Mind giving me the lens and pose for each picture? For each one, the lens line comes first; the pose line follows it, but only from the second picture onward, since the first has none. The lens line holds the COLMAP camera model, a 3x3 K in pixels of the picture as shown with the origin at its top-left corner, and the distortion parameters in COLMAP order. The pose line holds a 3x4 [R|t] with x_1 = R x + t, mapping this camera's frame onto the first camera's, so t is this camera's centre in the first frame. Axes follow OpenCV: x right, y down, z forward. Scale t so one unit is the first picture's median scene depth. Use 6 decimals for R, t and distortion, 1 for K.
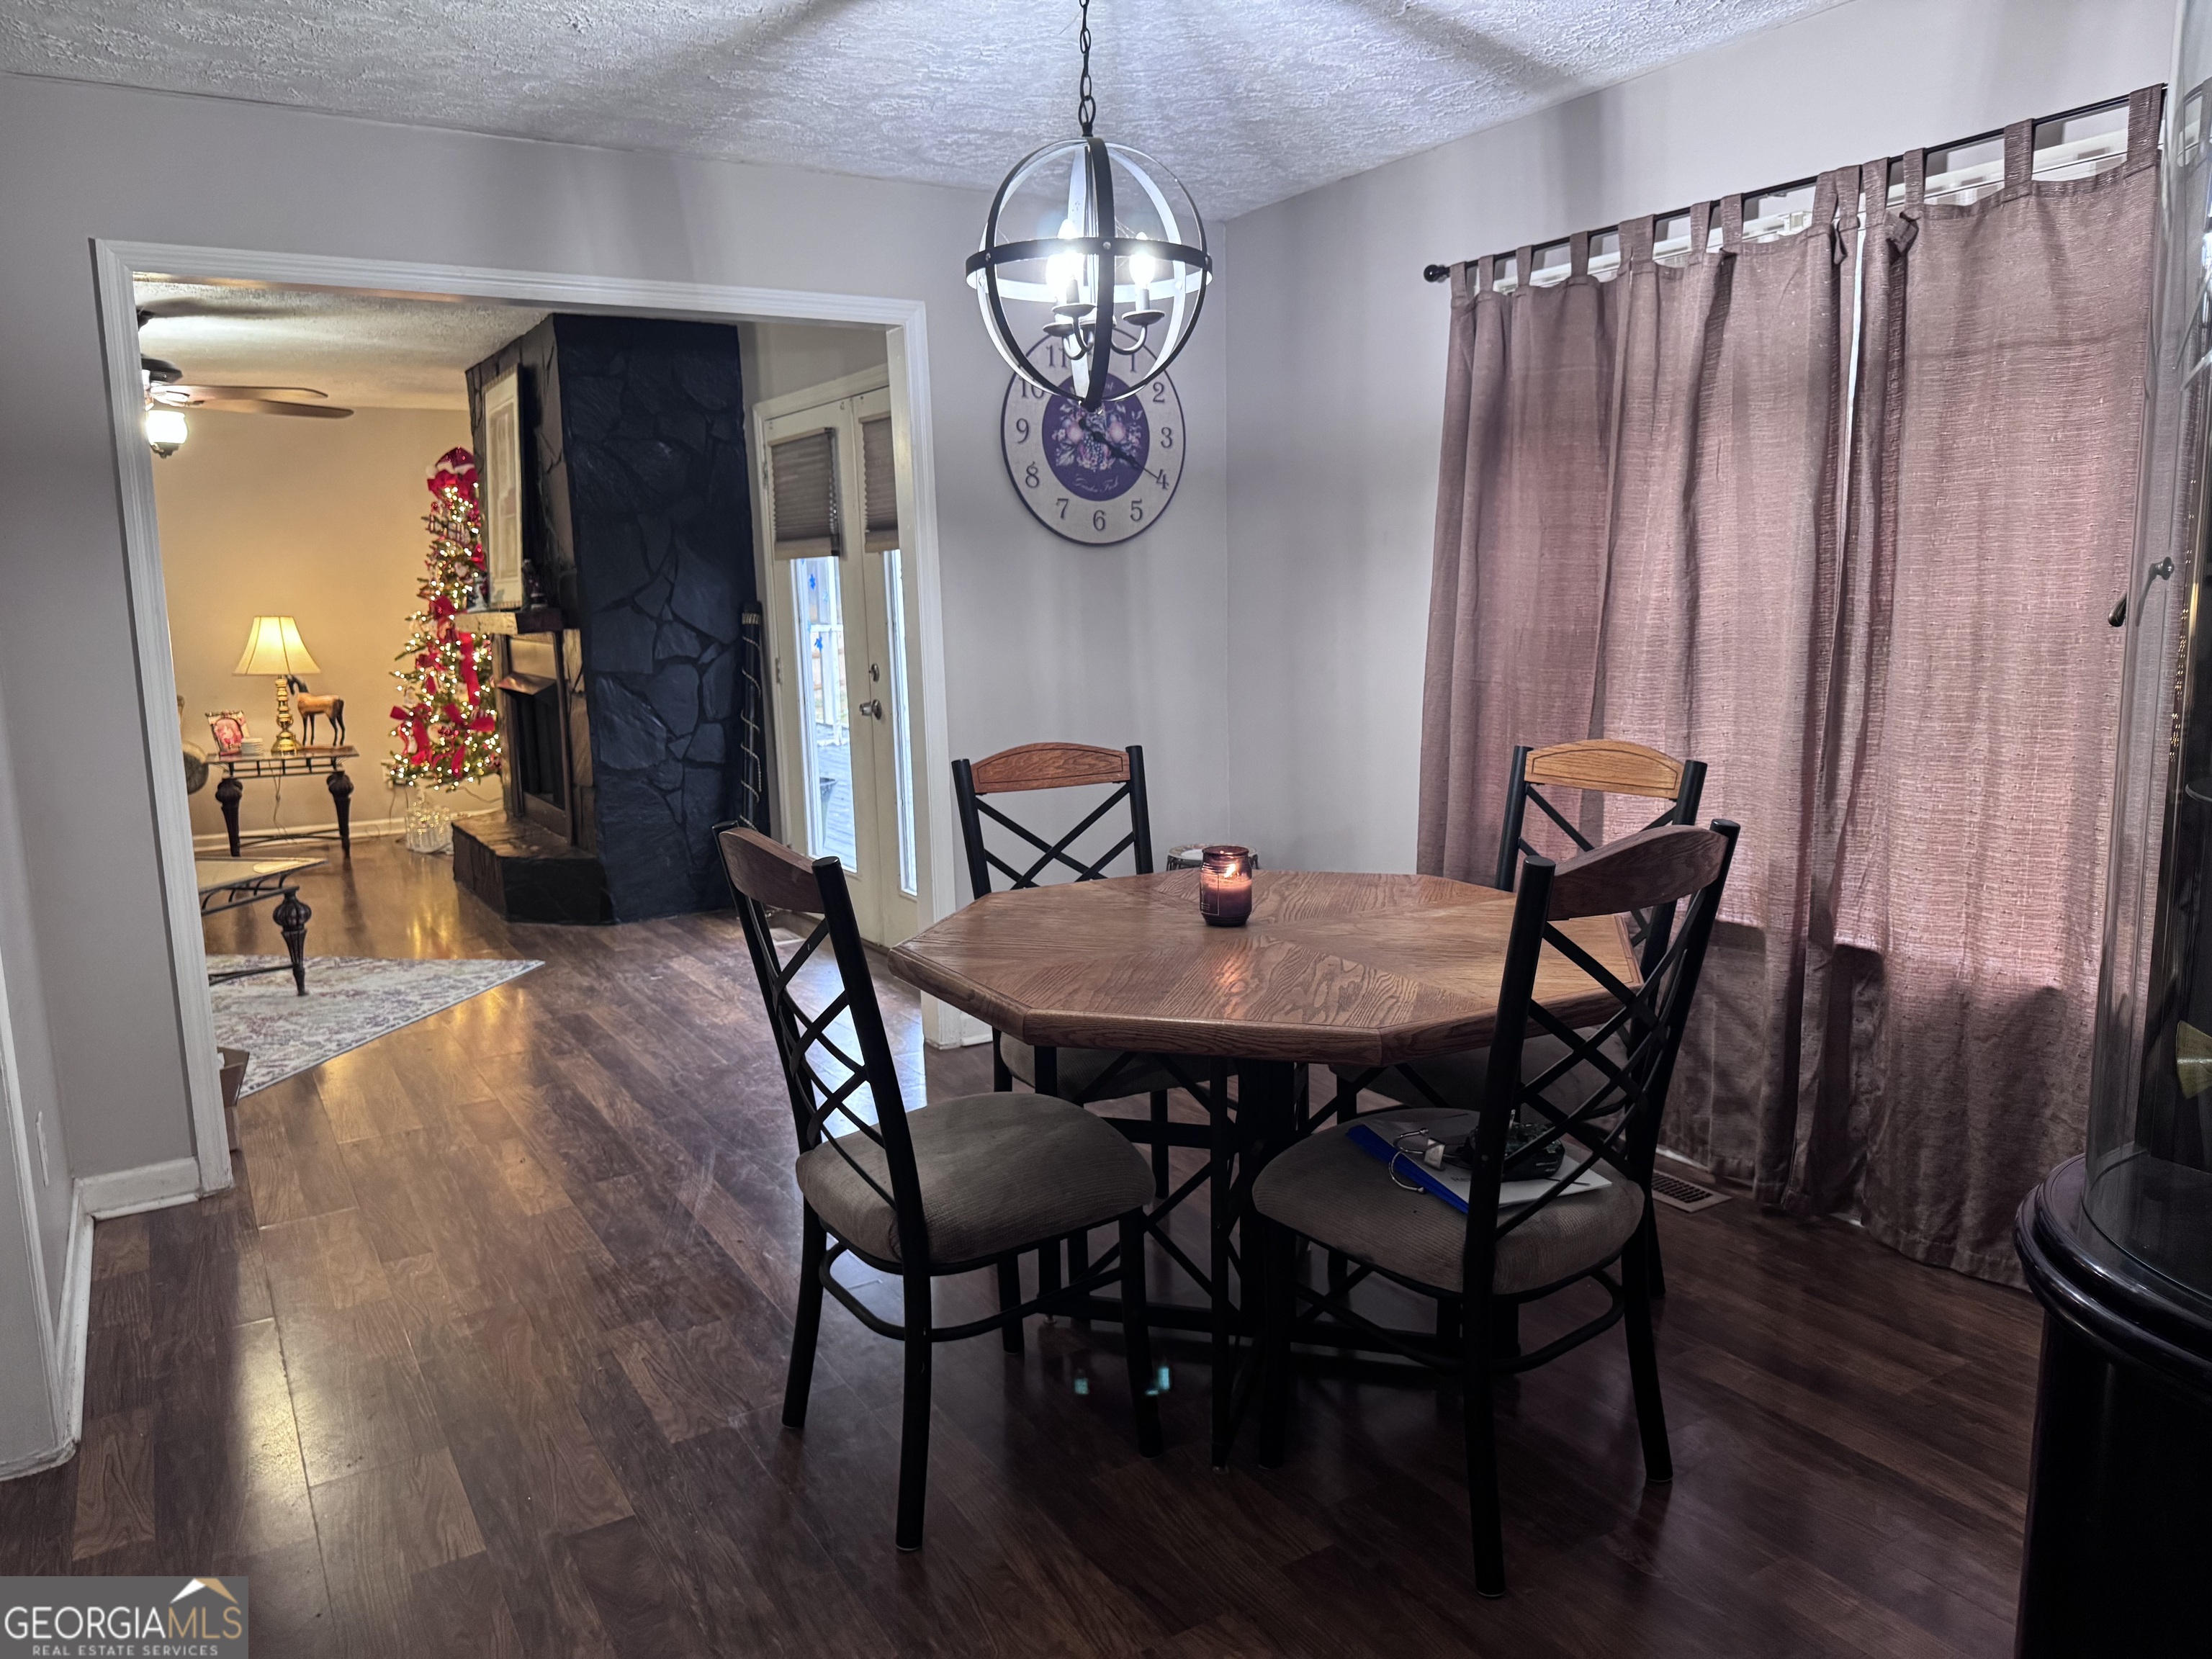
lens RADIAL K [[1554.7, 0, 1064.6], [0, 1554.7, 829.4], [0, 0, 1]] dist [0.083761, -0.105508]
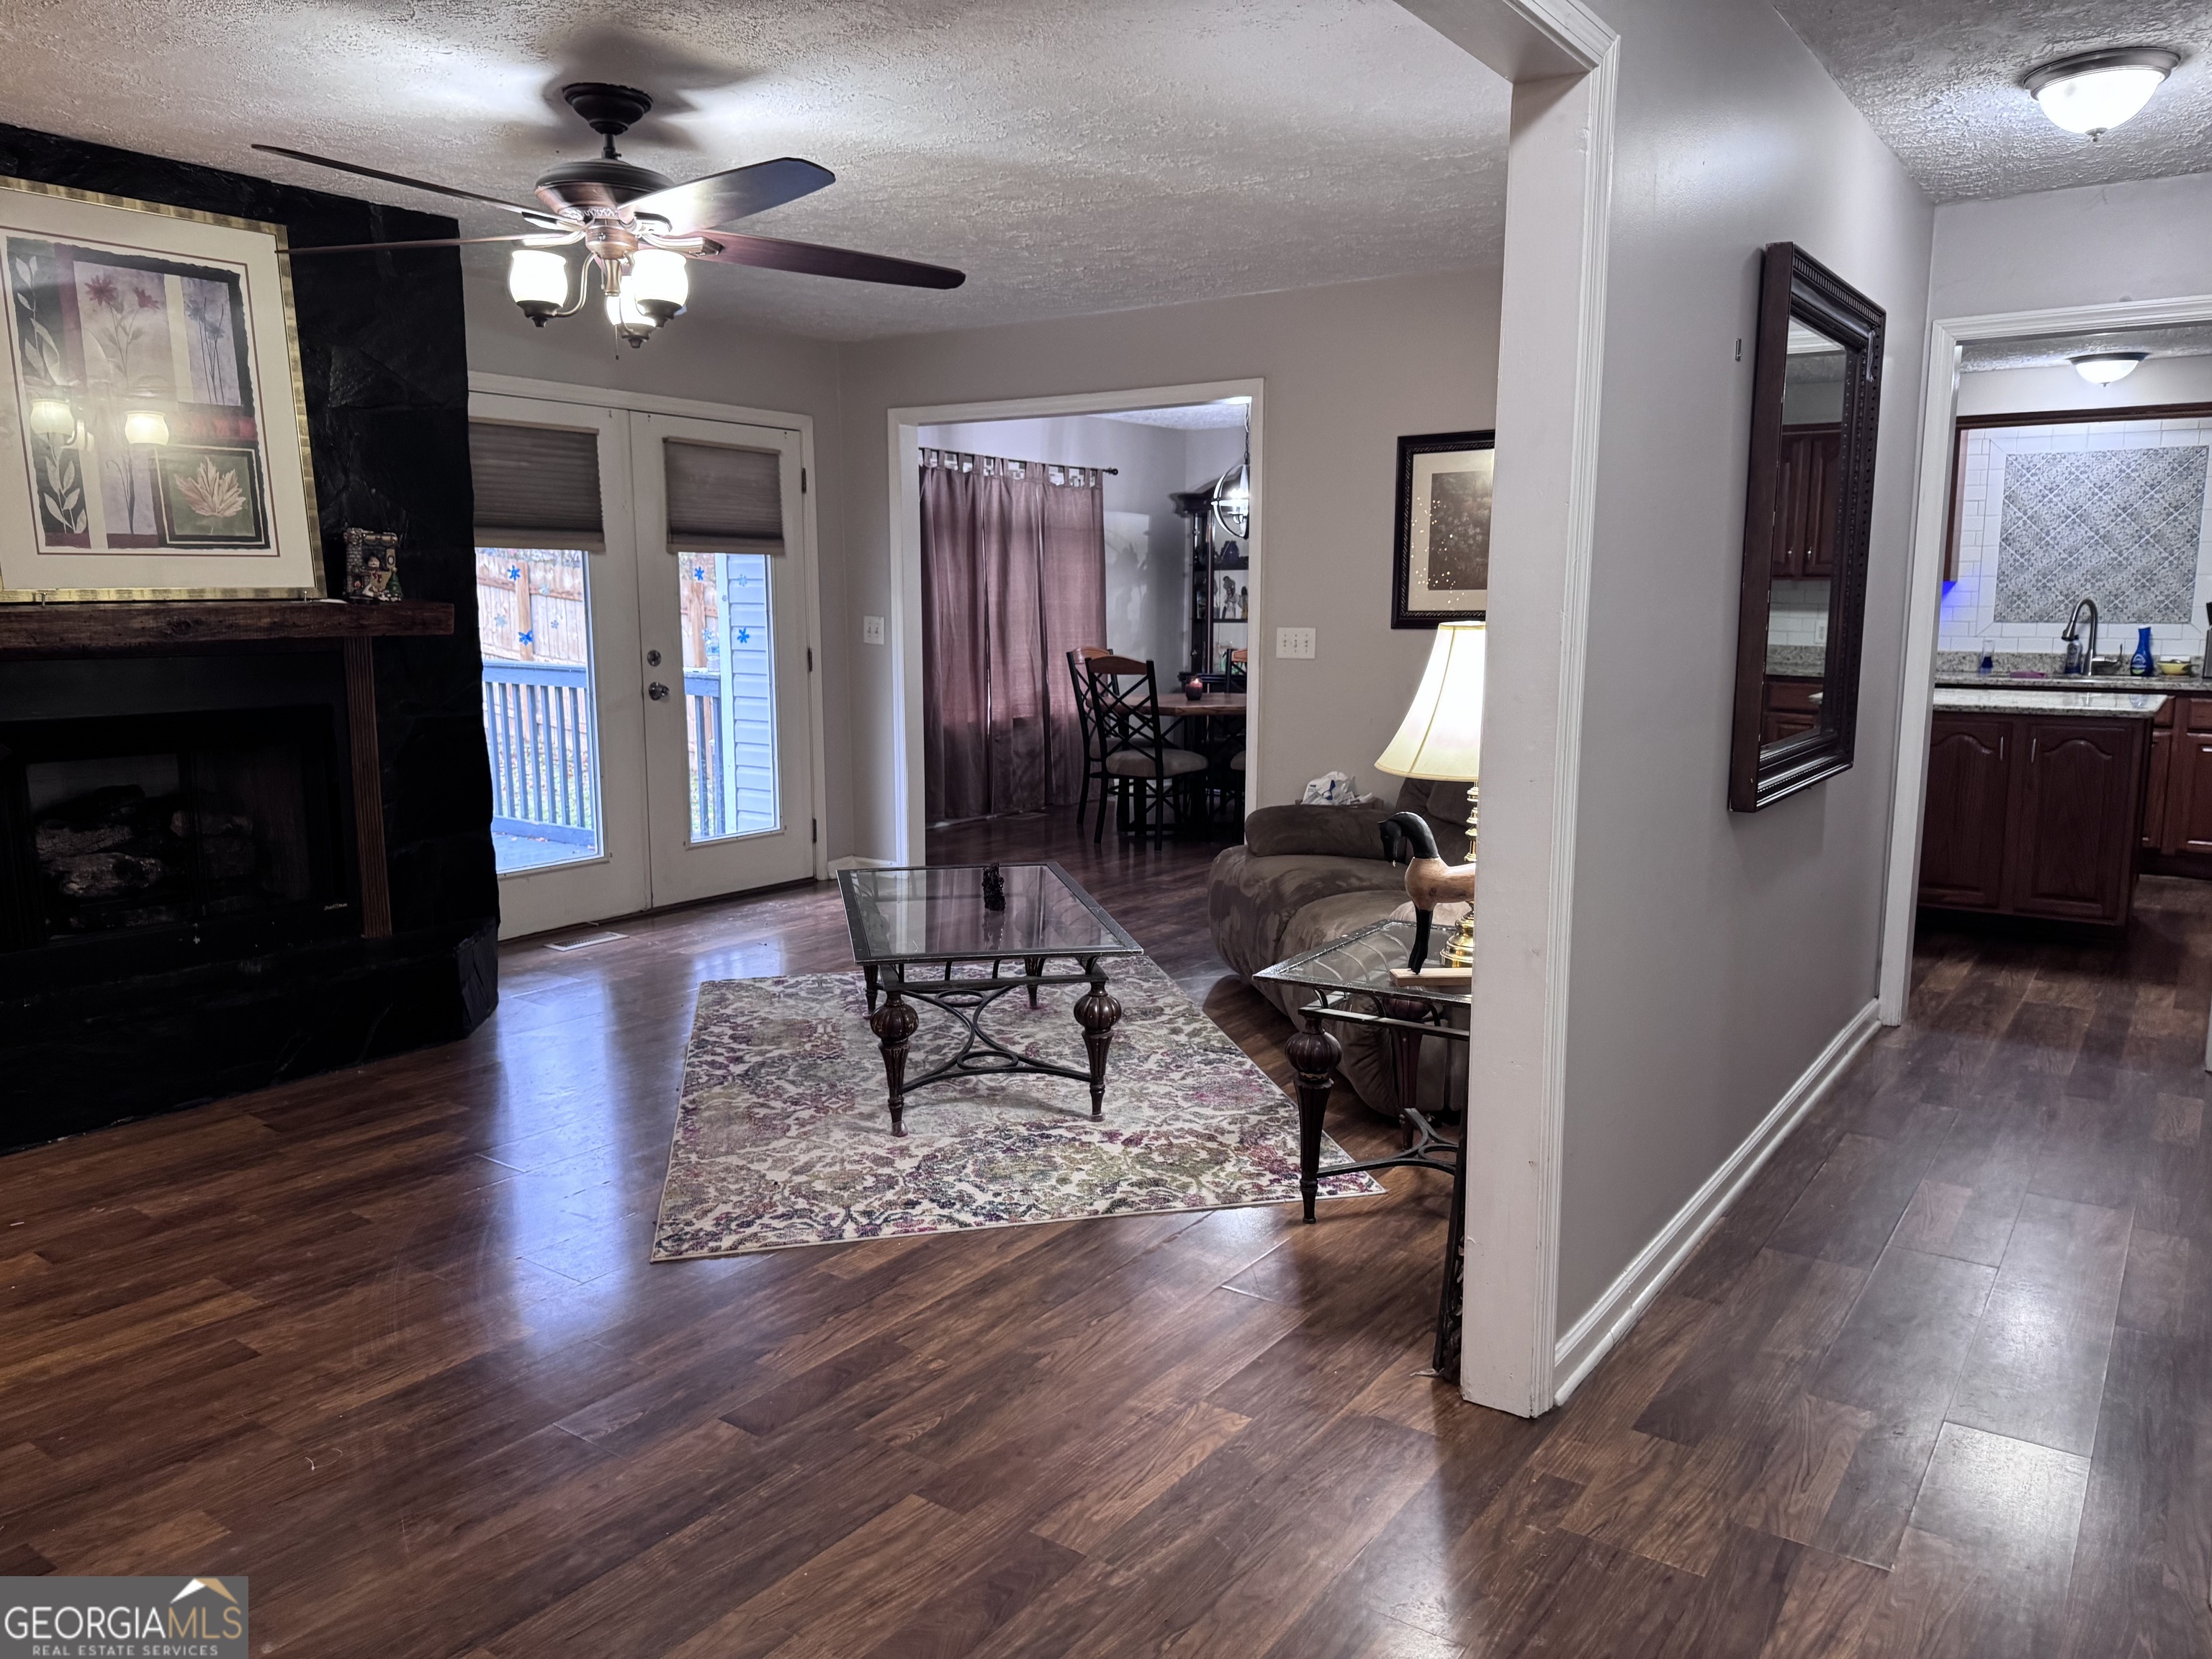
lens RADIAL K [[1554.7, 0, 1111.2], [0, 1554.7, 830.1], [0, 0, 1]] dist [0.083761, -0.105508]
pose [[-0.414238, -0.114048, 0.902995, -0.895905], [0.149674, 0.970076, 0.191181, -0.101416], [-0.897778, 0.214349, -0.384772, 0.800760]]
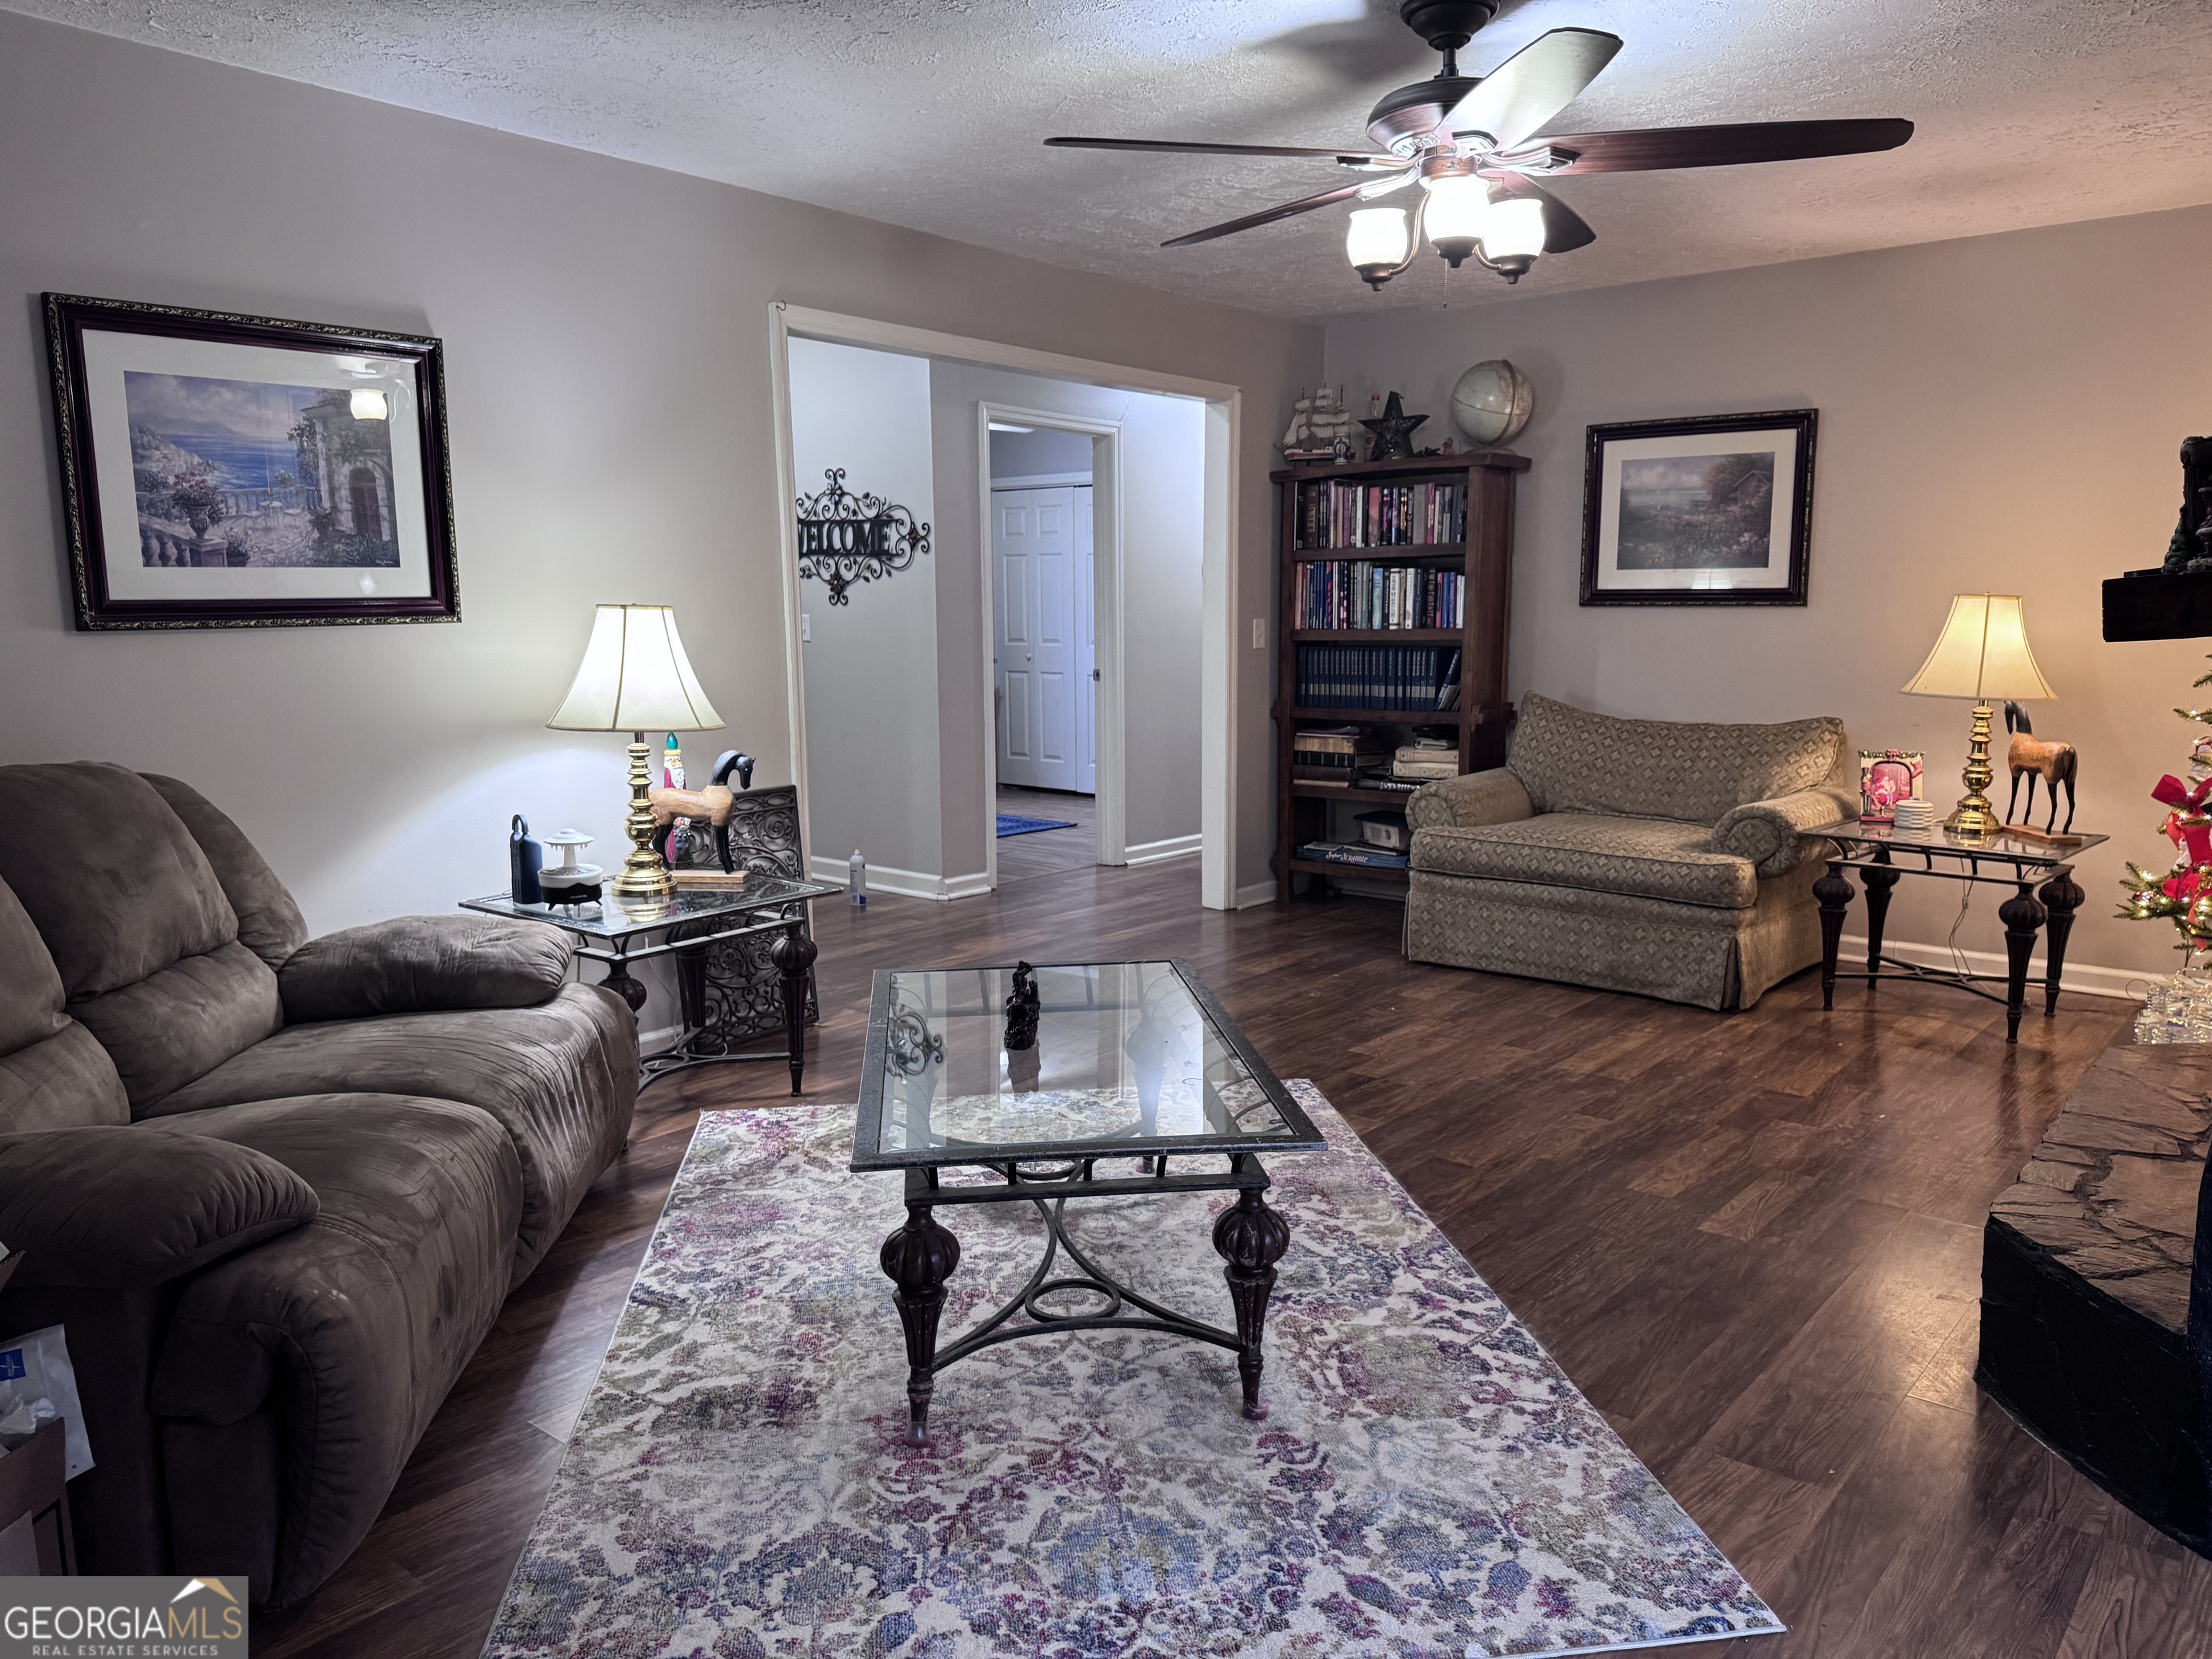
lens RADIAL K [[1554.7, 0, 1110.8], [0, 1554.7, 838.6], [0, 0, 1]] dist [0.083761, -0.105508]
pose [[0.338401, 0.160550, -0.927204, -0.070605], [-0.147882, 0.982167, 0.116095, -0.069467], [0.929309, 0.097830, 0.356109, 0.525068]]
